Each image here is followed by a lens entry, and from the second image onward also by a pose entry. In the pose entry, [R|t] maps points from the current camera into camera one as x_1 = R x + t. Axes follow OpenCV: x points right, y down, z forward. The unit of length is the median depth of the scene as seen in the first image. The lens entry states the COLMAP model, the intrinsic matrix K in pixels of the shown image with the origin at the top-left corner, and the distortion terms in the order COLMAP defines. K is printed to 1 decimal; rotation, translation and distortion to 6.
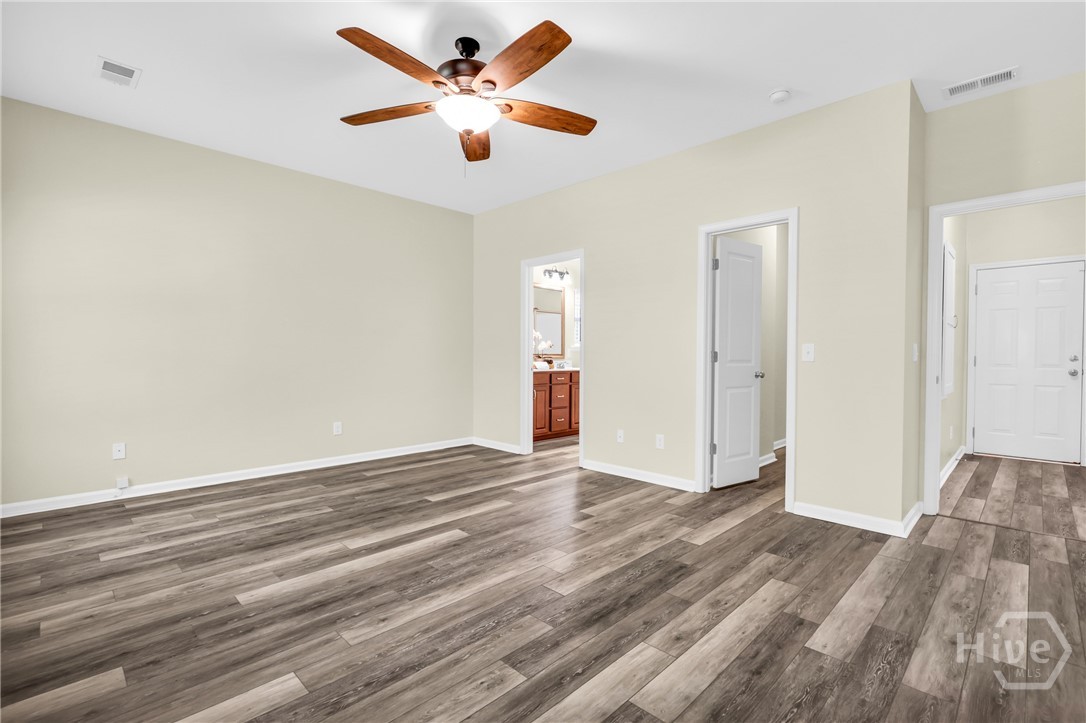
lens RADIAL K [[492.6, 0, 543.0], [0, 492.6, 361.5], [0, 0, 1]] dist [-0.001764, -0.000306]
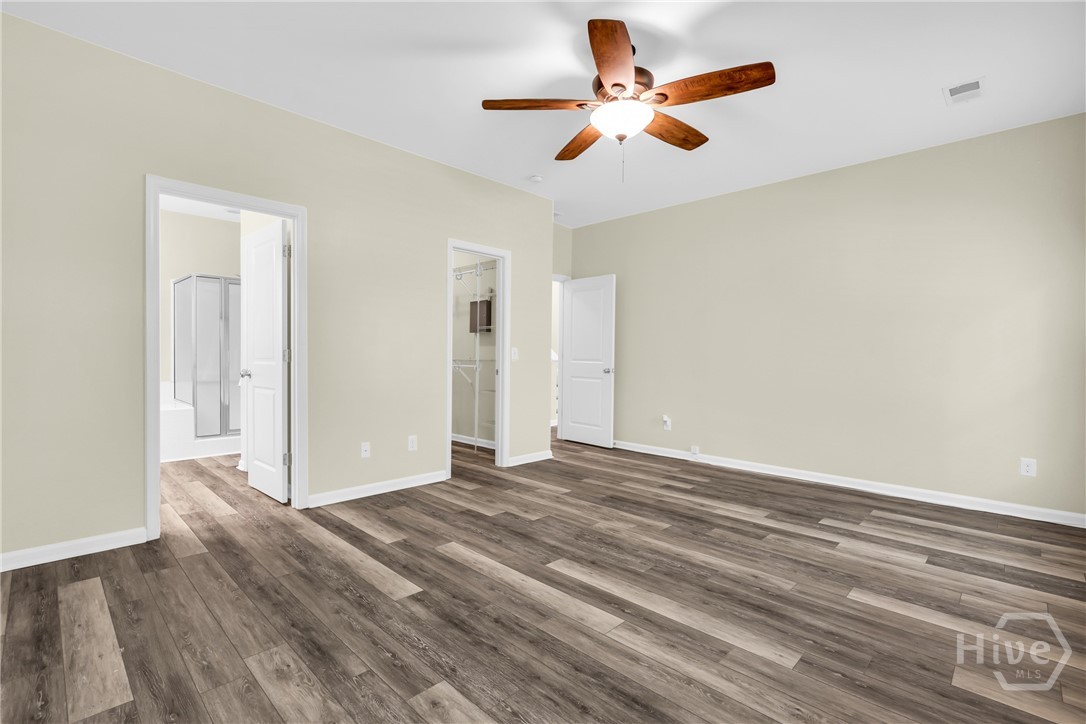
lens RADIAL K [[492.6, 0, 543.0], [0, 492.6, 362.0], [0, 0, 1]] dist [-0.001764, -0.000306]
pose [[-0.006561, -0.018725, 0.999803, -1.227617], [0.005430, 0.999809, 0.018761, -0.027427], [-0.999964, 0.005552, -0.006458, 1.226915]]
